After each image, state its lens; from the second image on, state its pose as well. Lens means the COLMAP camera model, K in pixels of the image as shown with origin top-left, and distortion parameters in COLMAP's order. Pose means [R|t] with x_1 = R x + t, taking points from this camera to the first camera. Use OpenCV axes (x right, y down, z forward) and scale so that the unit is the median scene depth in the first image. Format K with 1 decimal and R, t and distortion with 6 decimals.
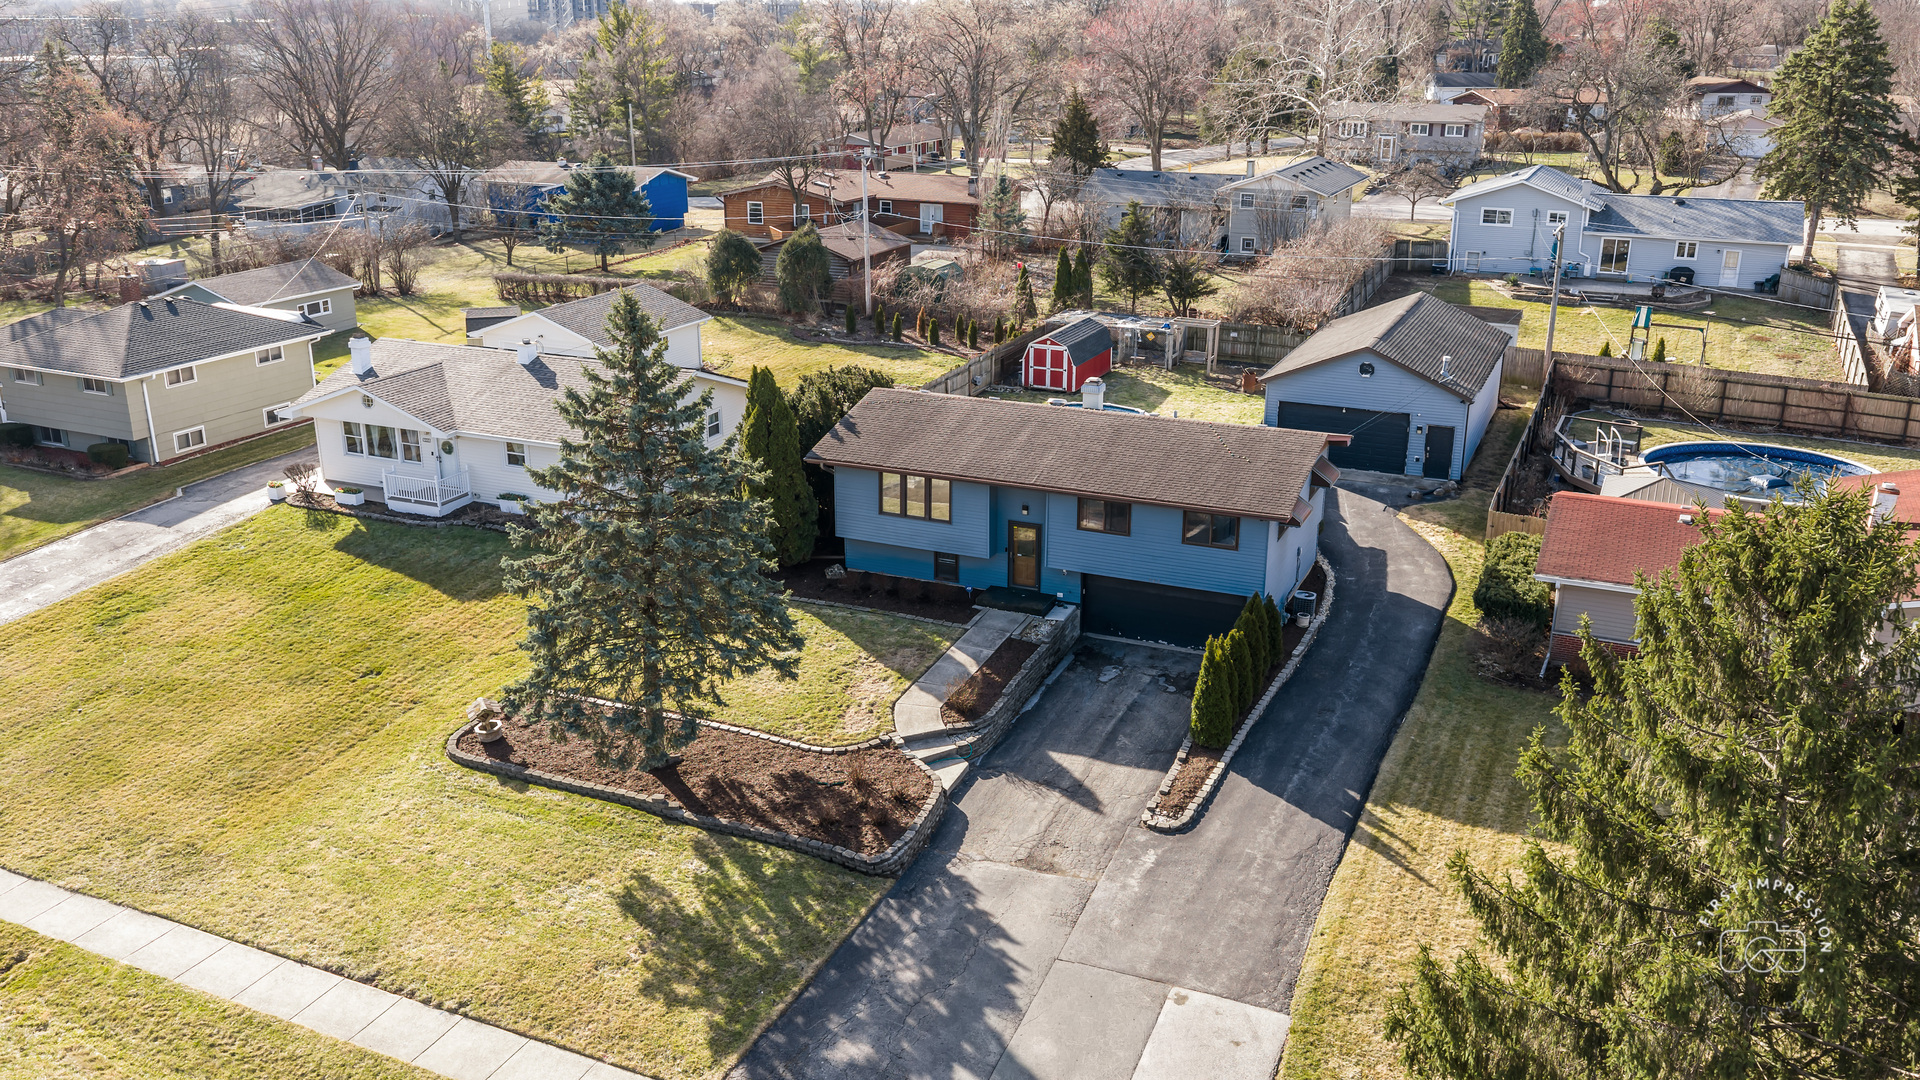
lens RADIAL K [[1591.0, 0, 960.0], [0, 1591.0, 540.0], [0, 0, 1]] dist [0.008975, -0.050254]
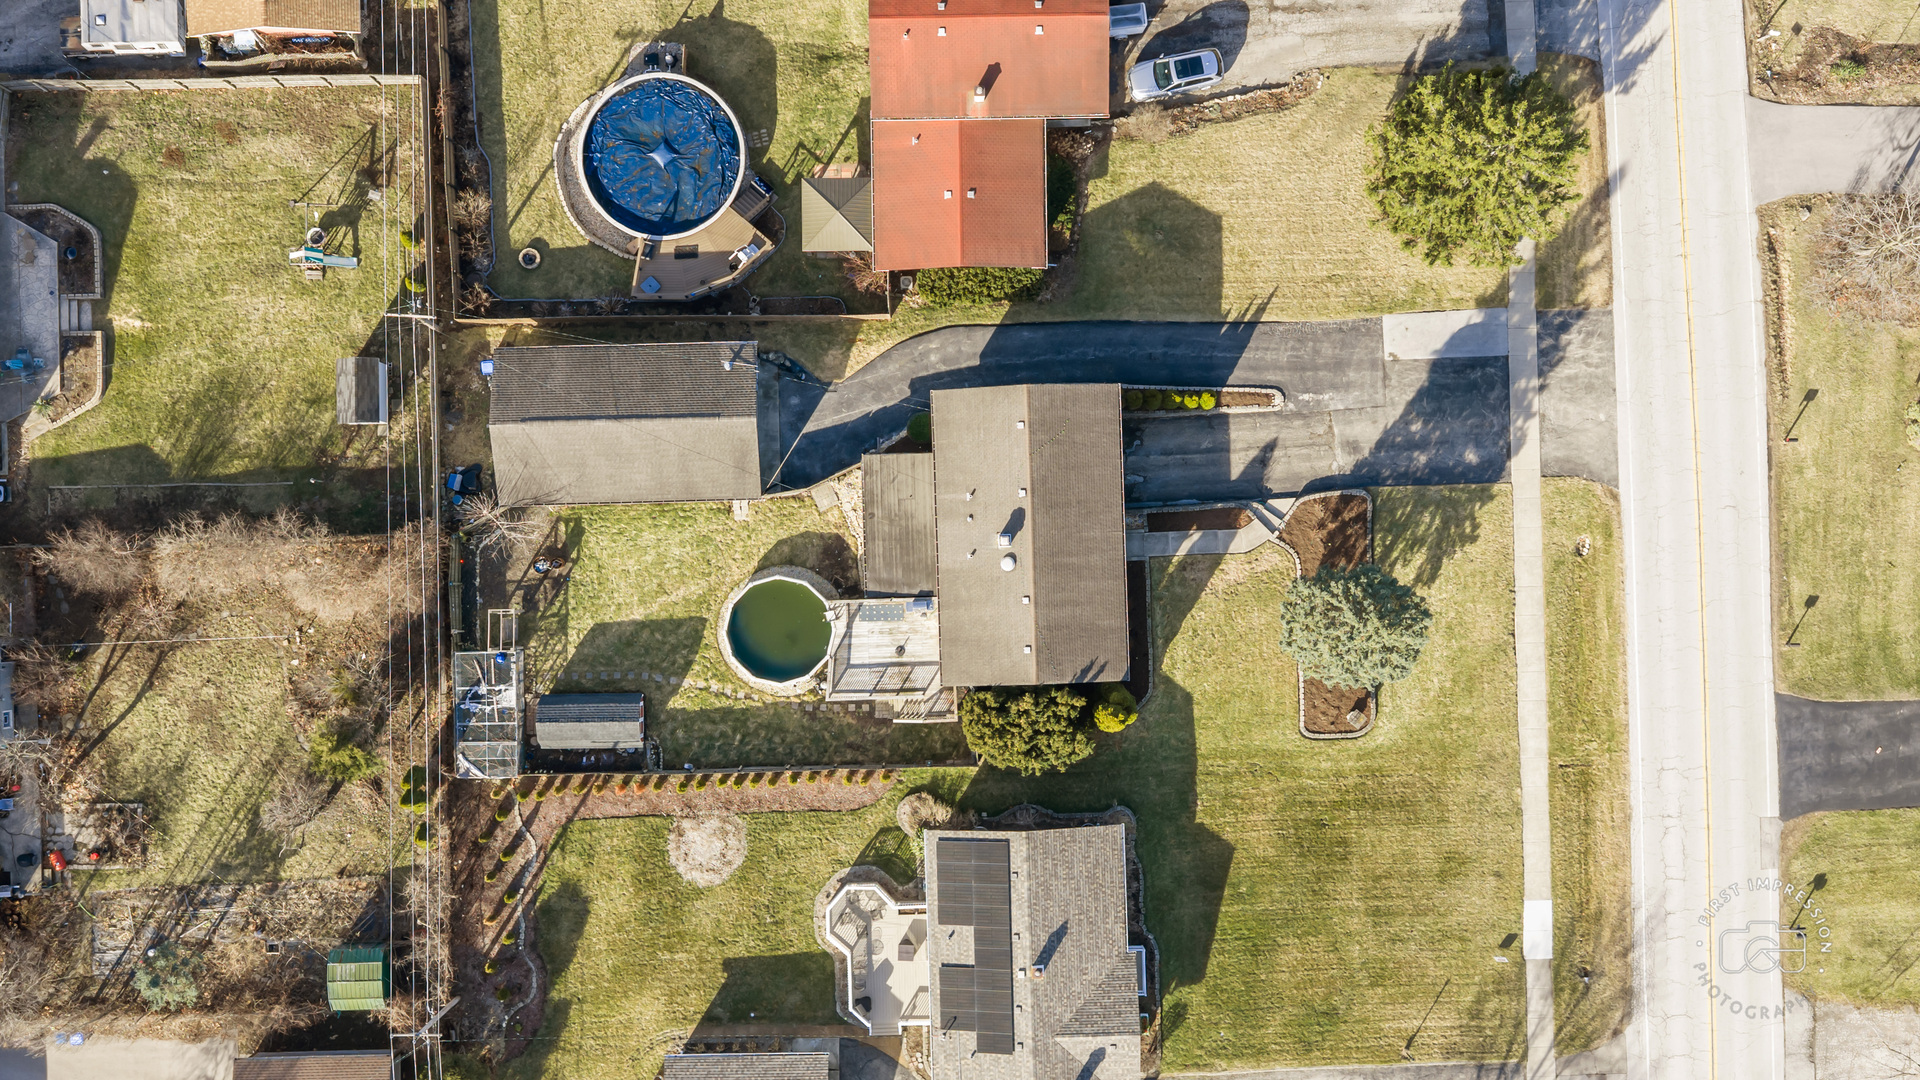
lens RADIAL K [[1591.0, 0, 960.0], [0, 1591.0, 540.0], [0, 0, 1]] dist [0.008975, -0.050254]
pose [[-0.429415, -0.903081, 0.006908, 0.094767], [0.296635, -0.133817, 0.945569, -1.583455], [-0.853001, 0.408091, 0.325349, 0.548147]]
